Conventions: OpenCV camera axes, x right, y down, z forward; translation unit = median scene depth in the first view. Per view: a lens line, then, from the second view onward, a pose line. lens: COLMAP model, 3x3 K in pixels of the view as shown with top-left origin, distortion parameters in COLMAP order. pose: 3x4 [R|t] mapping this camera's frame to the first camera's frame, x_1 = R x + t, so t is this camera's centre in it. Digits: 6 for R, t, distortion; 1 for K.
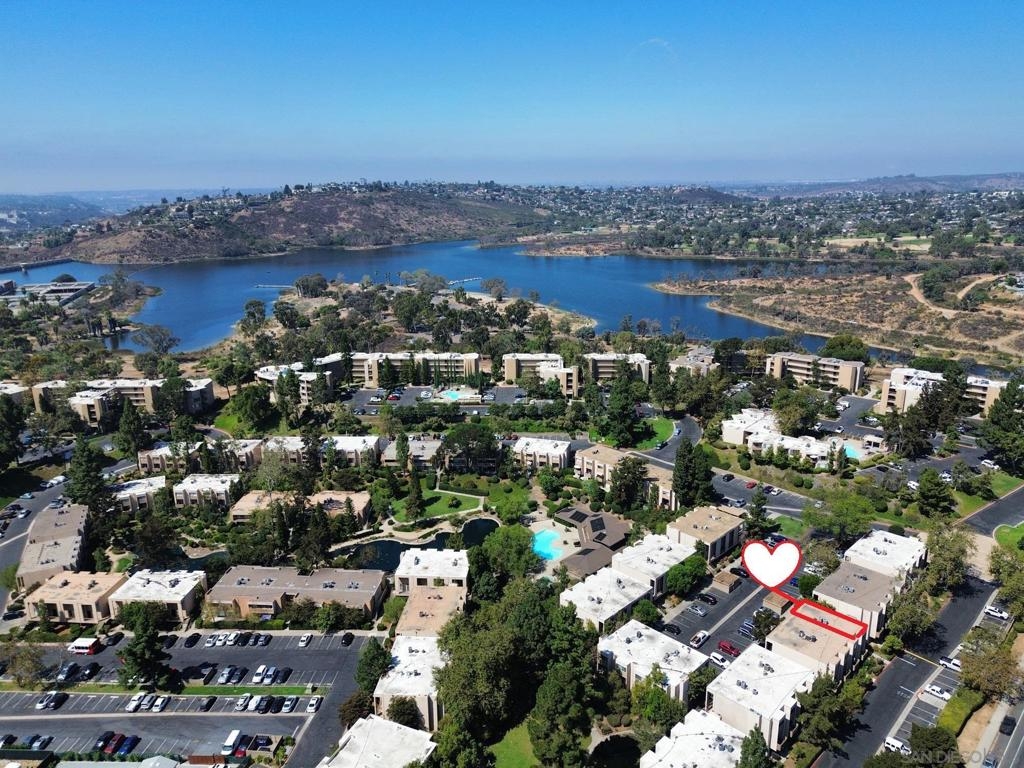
lens RADIAL K [[733.3, 0, 510.4], [0, 733.3, 384.5], [0, 0, 1]] dist [0.062660, -0.042105]
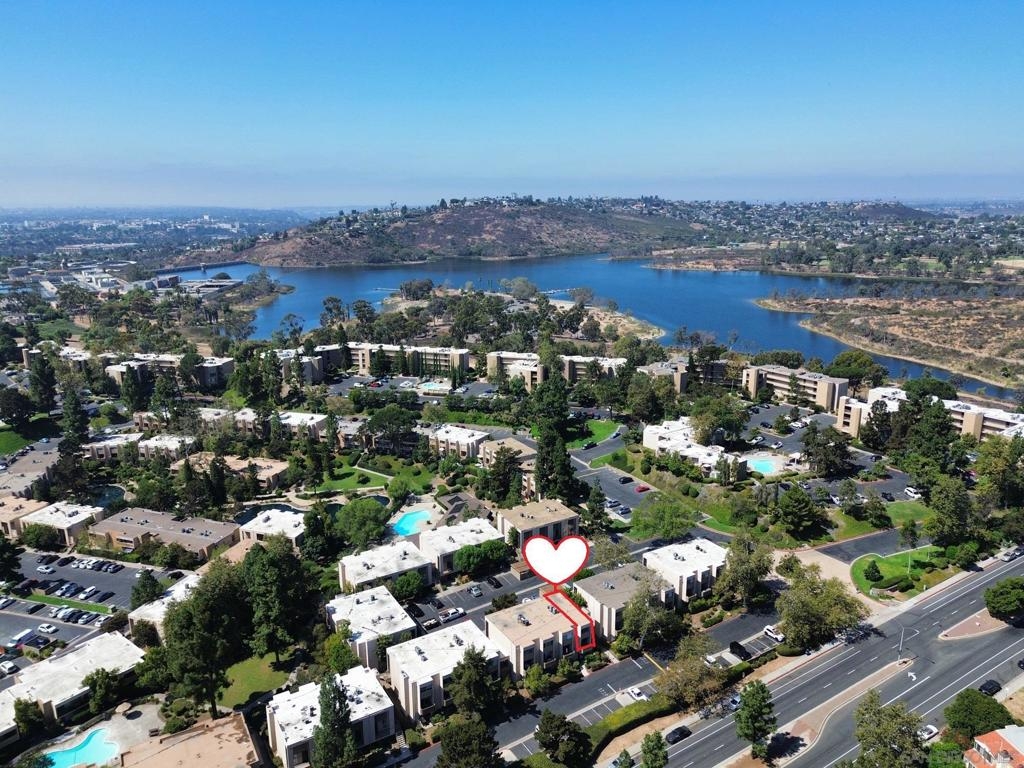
lens RADIAL K [[733.3, 0, 509.3], [0, 733.3, 380.1], [0, 0, 1]] dist [0.062660, -0.042105]
pose [[0.968176, 0.064454, -0.241828, 0.278613], [-0.071038, 0.997300, -0.018600, 0.016771], [0.239976, 0.035188, 0.970141, 0.008391]]
